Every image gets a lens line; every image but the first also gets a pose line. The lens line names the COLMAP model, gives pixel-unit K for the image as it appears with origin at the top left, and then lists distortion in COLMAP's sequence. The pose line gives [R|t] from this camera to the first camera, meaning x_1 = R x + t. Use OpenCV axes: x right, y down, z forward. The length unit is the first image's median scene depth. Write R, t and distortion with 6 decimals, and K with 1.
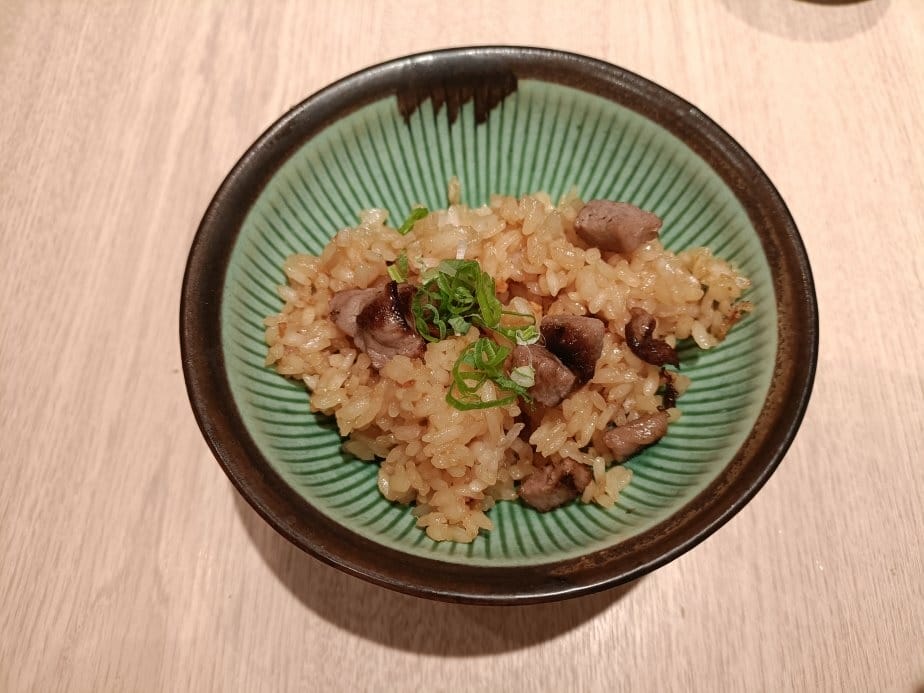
lens RADIAL K [[378.5, 0, 462.0], [0, 378.5, 346.5], [0, 0, 1]] dist [-0.013248, 0.003681]
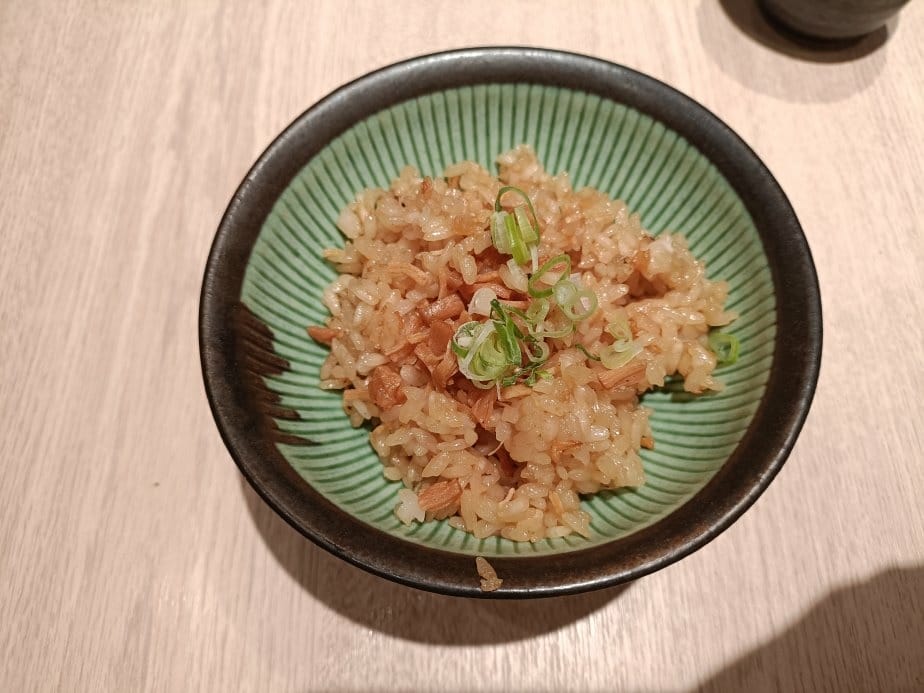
lens RADIAL K [[378.5, 0, 462.0], [0, 378.5, 346.5], [0, 0, 1]] dist [-0.013248, 0.003681]
pose [[0.999141, -0.037523, 0.017614, -0.003844], [0.037503, 0.999295, 0.001462, -0.233224], [-0.017656, -0.000800, 0.999844, 0.048017]]
